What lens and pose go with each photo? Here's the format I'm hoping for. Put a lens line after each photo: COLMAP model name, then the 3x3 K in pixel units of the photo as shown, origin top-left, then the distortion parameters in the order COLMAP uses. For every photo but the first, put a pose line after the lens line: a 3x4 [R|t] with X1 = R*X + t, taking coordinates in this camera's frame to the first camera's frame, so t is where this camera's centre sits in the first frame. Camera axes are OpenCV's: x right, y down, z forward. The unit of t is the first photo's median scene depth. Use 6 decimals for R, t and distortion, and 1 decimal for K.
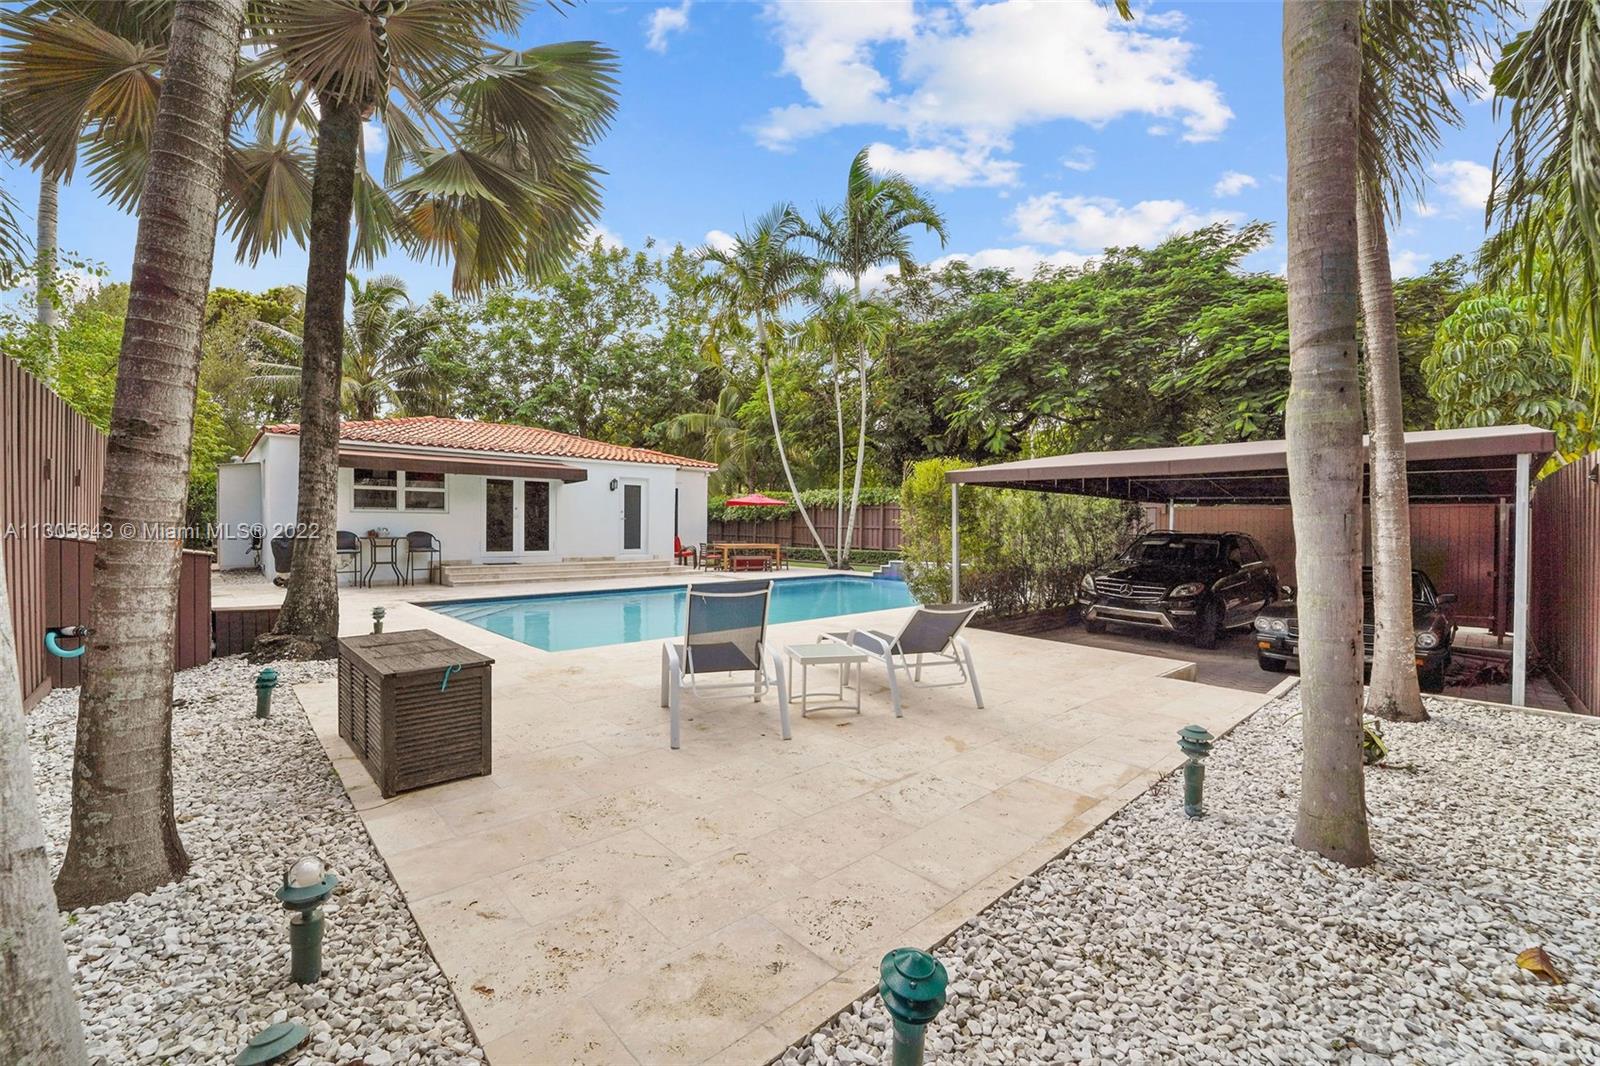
lens RADIAL K [[656.2, 0, 798.5], [0, 656.2, 524.8], [0, 0, 1]] dist [-0.005072, 0.000118]
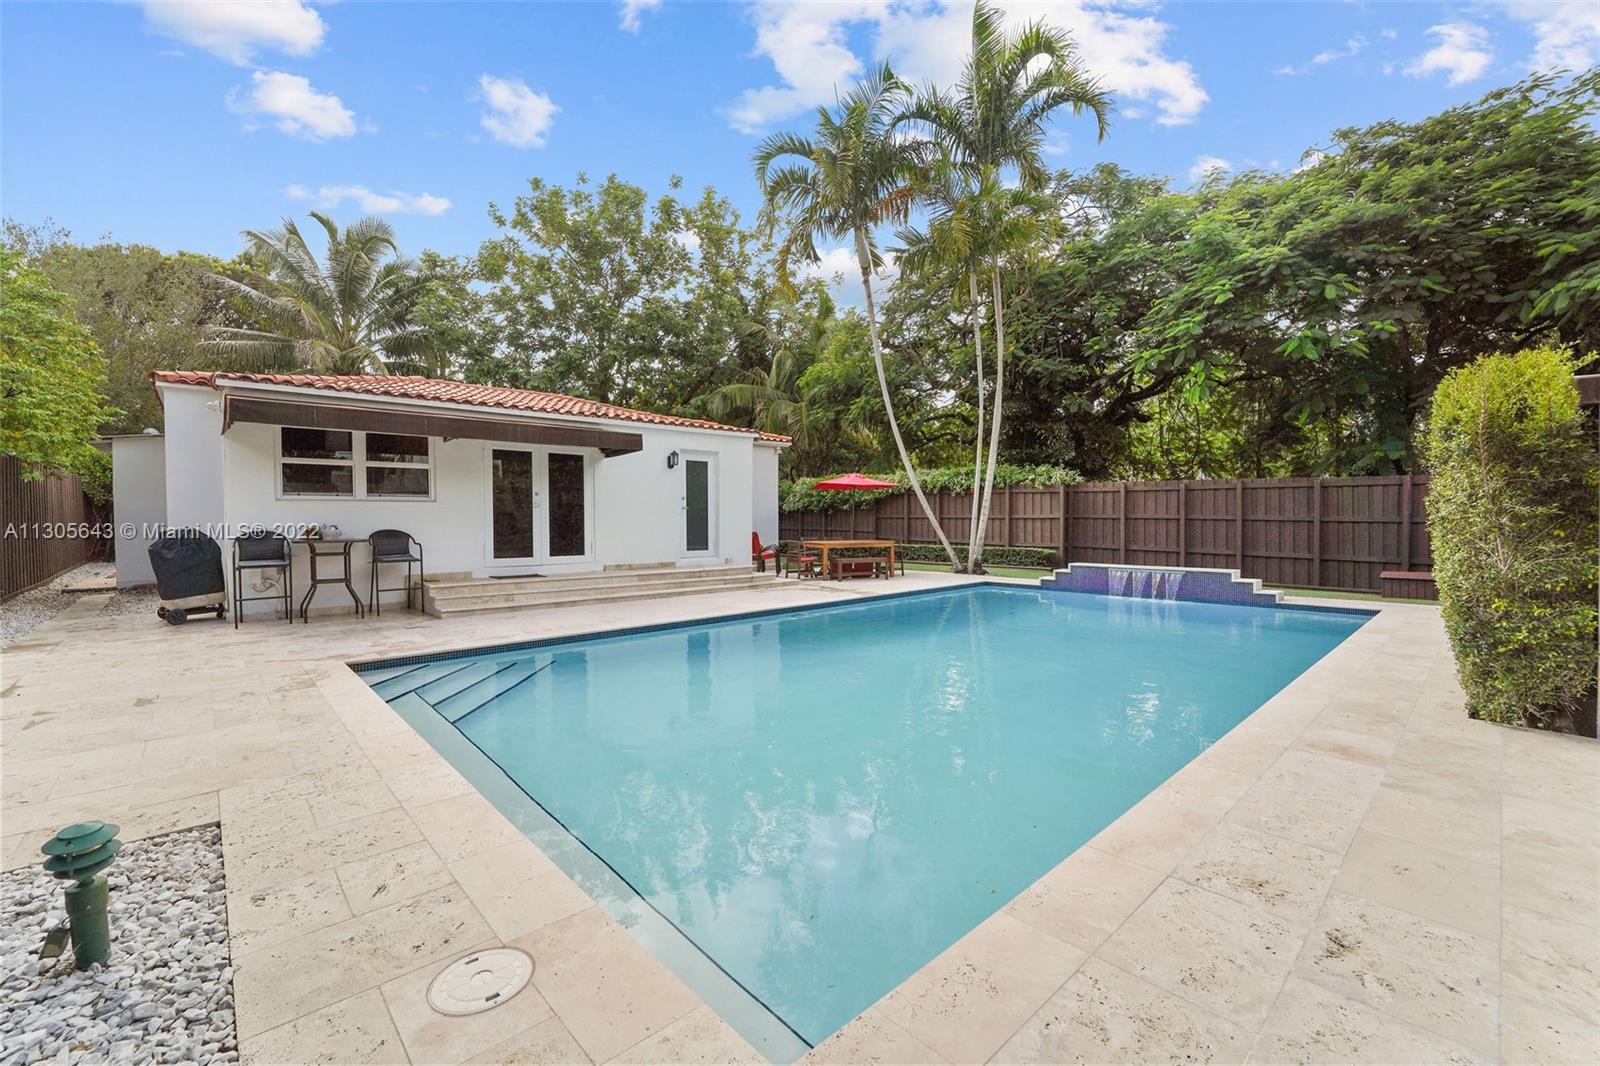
lens RADIAL K [[656.2, 0, 800.4], [0, 656.2, 529.9], [0, 0, 1]] dist [-0.005072, 0.000118]
pose [[0.999904, -0.011055, -0.008387, -0.124957], [0.011219, 0.999742, 0.019757, 0.001528], [0.008167, -0.019849, 0.999770, 0.264241]]
